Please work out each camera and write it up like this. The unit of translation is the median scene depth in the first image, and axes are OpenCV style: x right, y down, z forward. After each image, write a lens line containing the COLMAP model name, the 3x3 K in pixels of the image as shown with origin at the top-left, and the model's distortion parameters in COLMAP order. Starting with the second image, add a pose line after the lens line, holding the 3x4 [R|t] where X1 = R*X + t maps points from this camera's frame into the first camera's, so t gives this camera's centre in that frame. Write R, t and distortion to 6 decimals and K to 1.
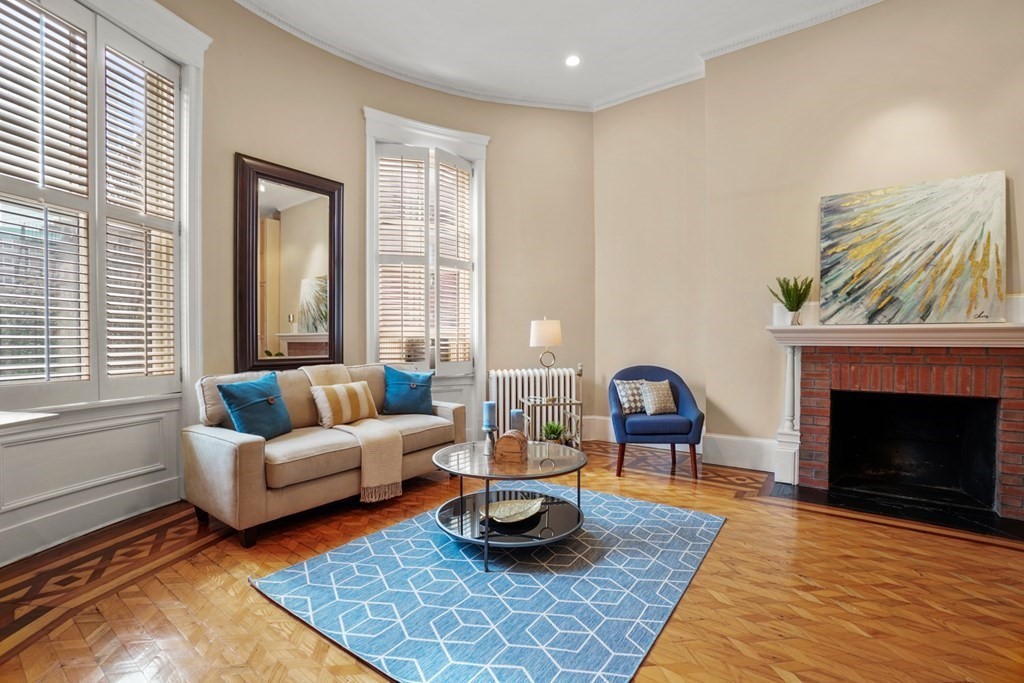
lens RADIAL K [[461.2, 0, 497.5], [0, 461.2, 348.7], [0, 0, 1]] dist [-0.067341, 0.024007]
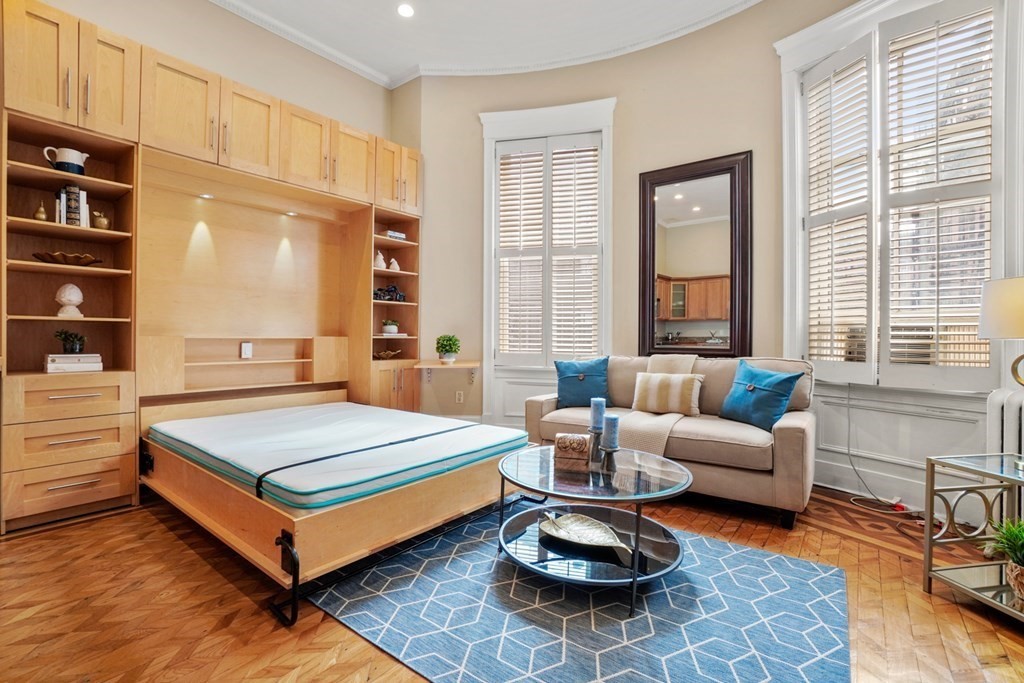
lens RADIAL K [[467.9, 0, 500.7], [0, 467.9, 336.3], [0, 0, 1]] dist [-0.062803, 0.024206]
pose [[-0.019885, 0.003264, -0.999797, 0.656356], [-0.021871, 0.999754, 0.003699, 0.000822], [0.999563, 0.021940, -0.019809, 0.652275]]
